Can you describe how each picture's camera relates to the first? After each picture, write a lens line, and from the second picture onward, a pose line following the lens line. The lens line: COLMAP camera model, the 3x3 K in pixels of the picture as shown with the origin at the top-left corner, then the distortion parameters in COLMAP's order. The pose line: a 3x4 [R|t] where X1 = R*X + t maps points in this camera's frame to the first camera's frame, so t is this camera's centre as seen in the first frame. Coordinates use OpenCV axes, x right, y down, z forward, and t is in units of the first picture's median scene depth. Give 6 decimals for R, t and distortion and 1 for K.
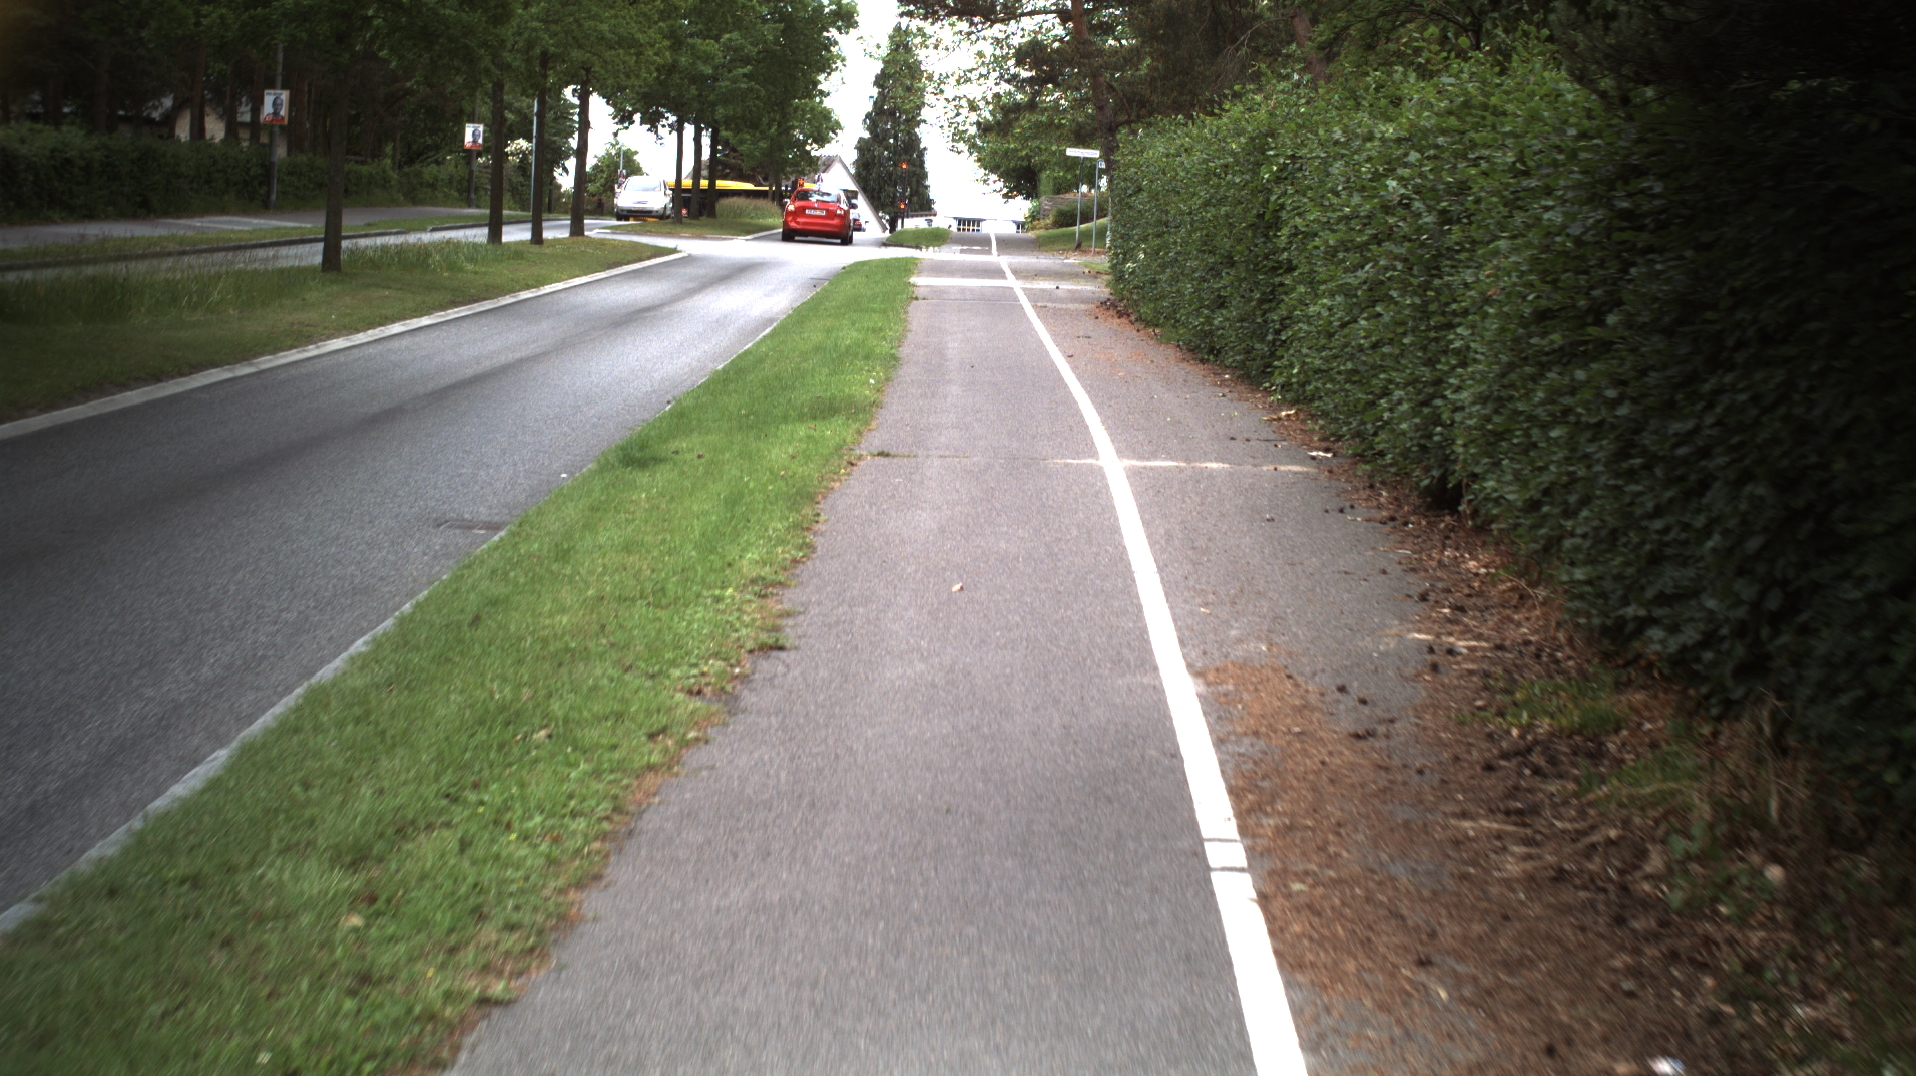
lens RADIAL K [[3461.1, 0, 958.0], [0, 3461.1, 538.0], [0, 0, 1]] dist [-0.279408, 0.309257]
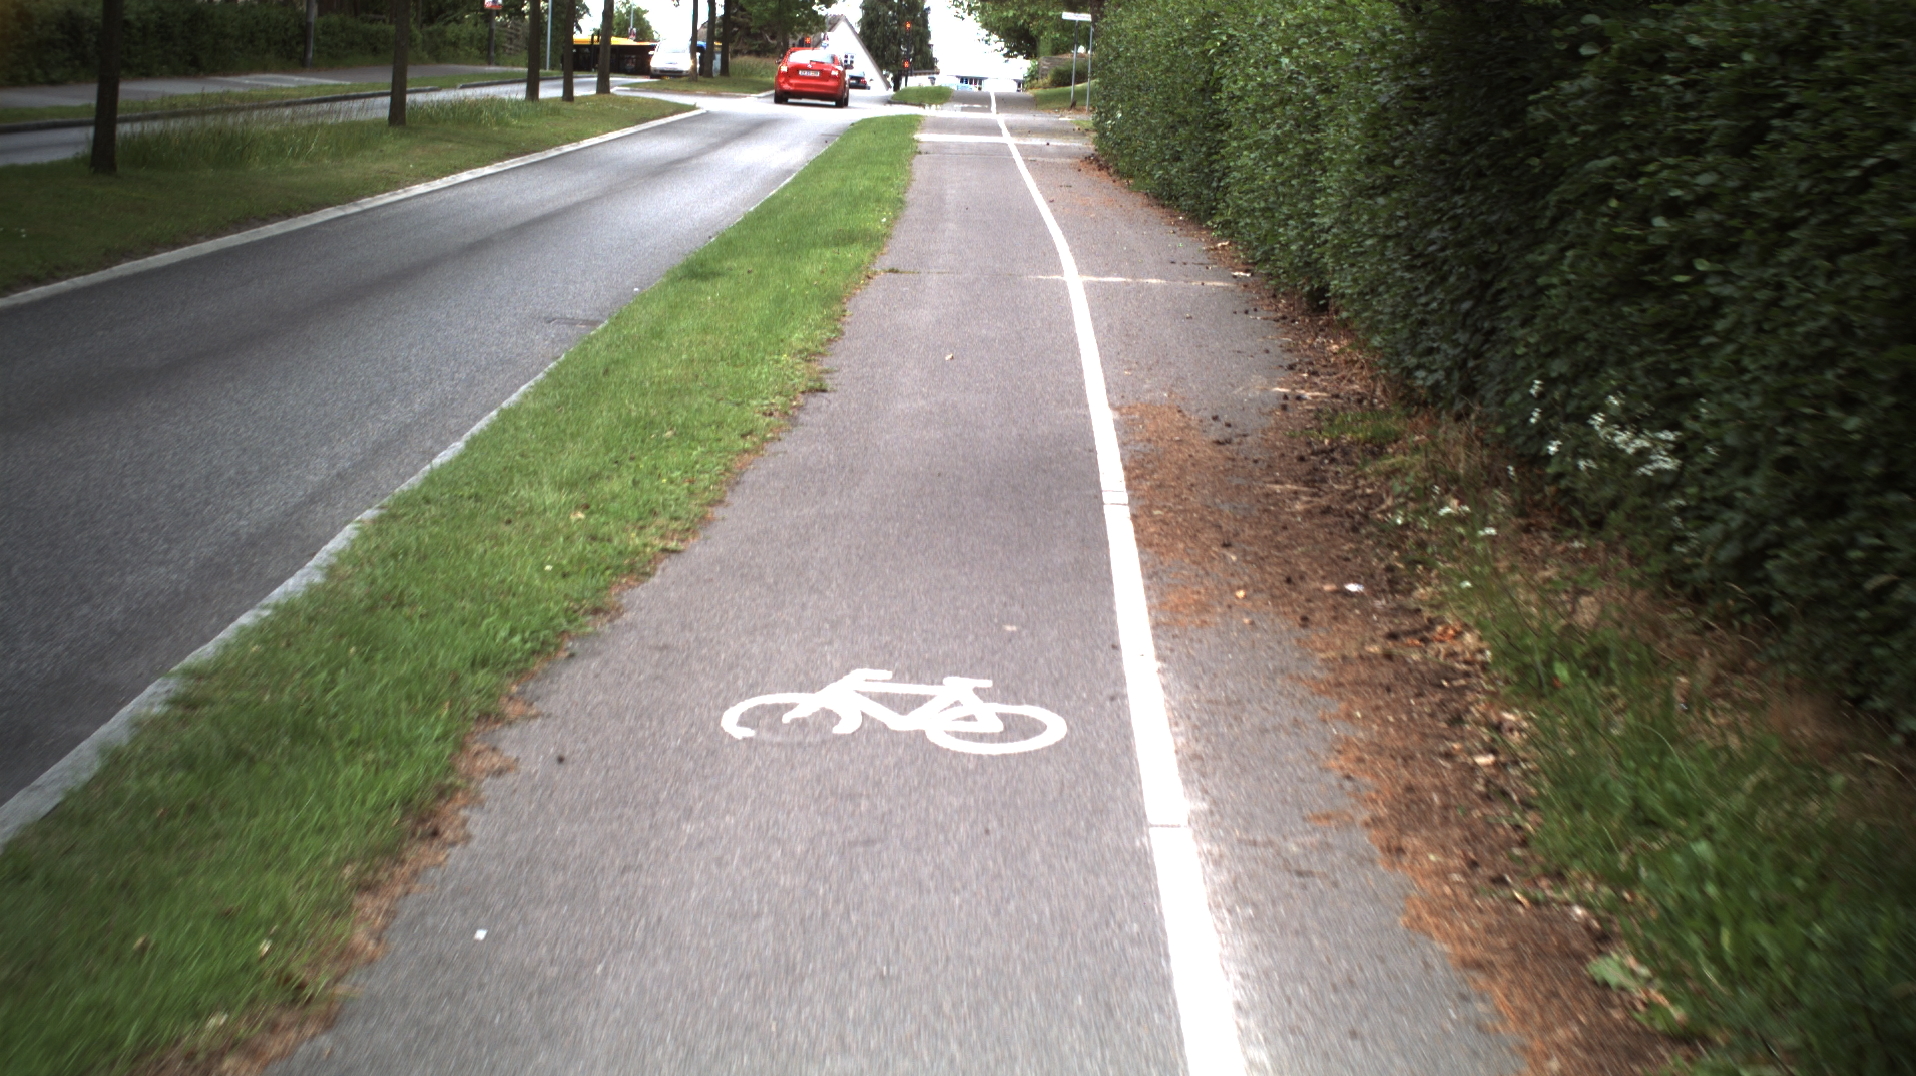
lens RADIAL K [[3461.1, 0, 958.0], [0, 3461.1, 538.0], [0, 0, 1]] dist [-0.279408, 0.309257]
pose [[0.999988, 0.004894, -0.000332, 0.001465], [-0.004876, 0.999141, 0.041146, 0.010533], [0.000533, -0.041144, 0.999153, -0.132456]]
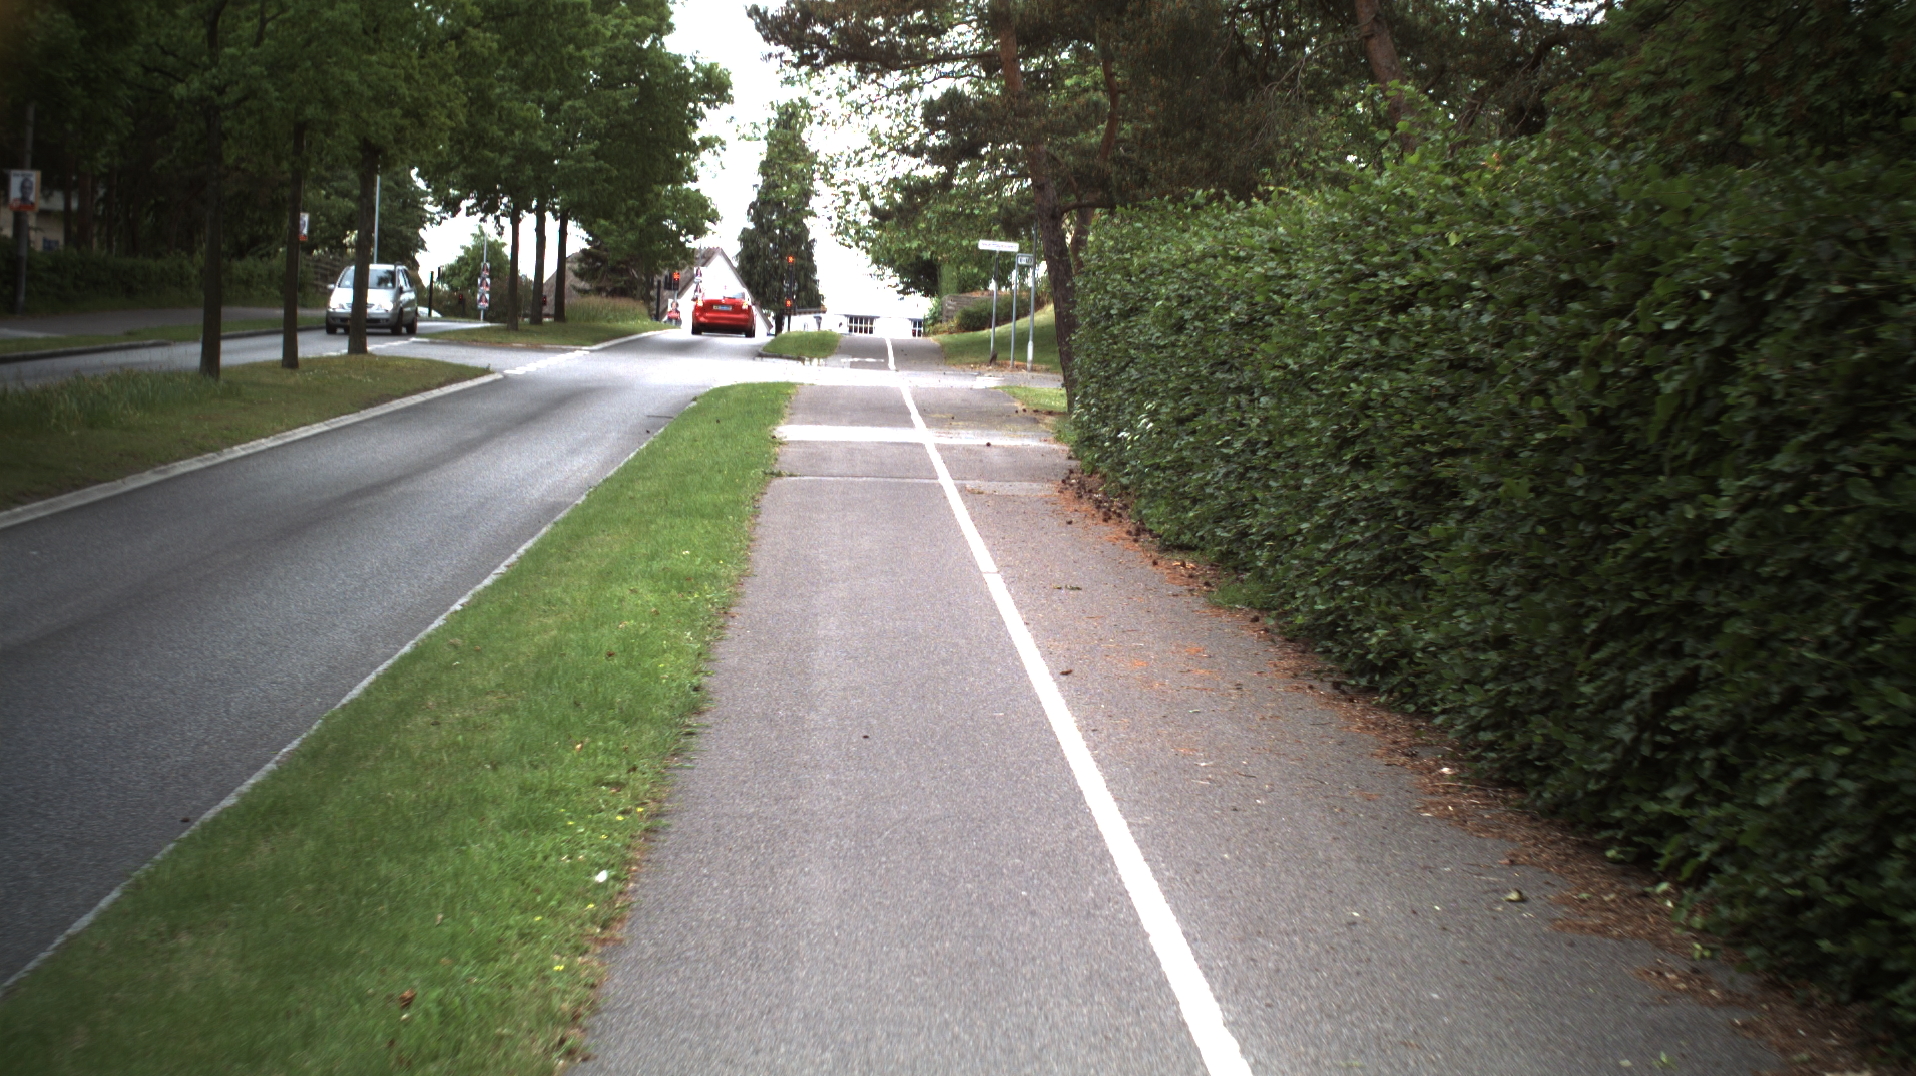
lens RADIAL K [[3461.1, 0, 958.0], [0, 3461.1, 538.0], [0, 0, 1]] dist [-0.279408, 0.309257]
pose [[0.999520, -0.001300, 0.030947, 0.001674], [0.002111, 0.999654, -0.026208, -0.045941], [-0.030903, 0.026260, 0.999177, 0.400704]]
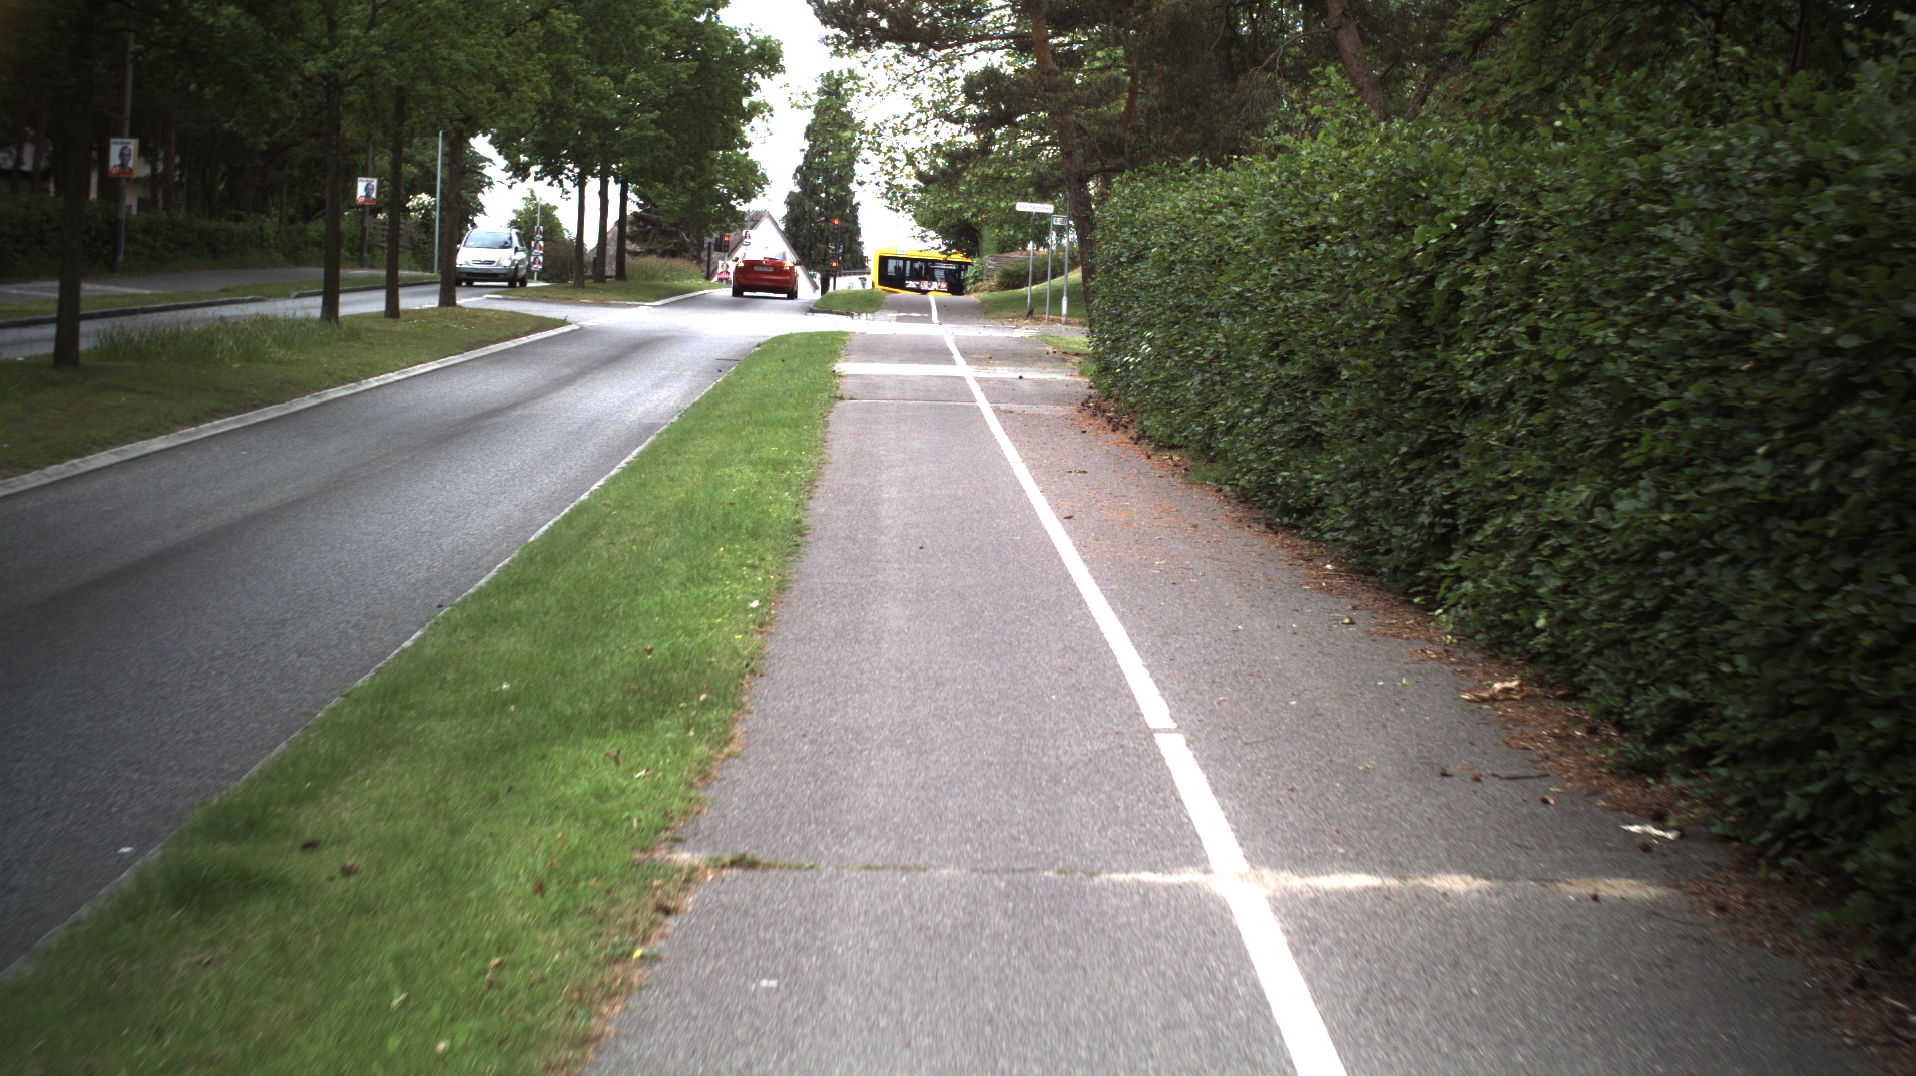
lens RADIAL K [[3461.1, 0, 958.0], [0, 3461.1, 538.0], [0, 0, 1]] dist [-0.279408, 0.309257]
pose [[0.999822, -0.002495, 0.018713, -0.000719], [0.002791, 0.999871, -0.015813, -0.029701], [-0.018671, 0.015862, 0.999700, 0.266099]]
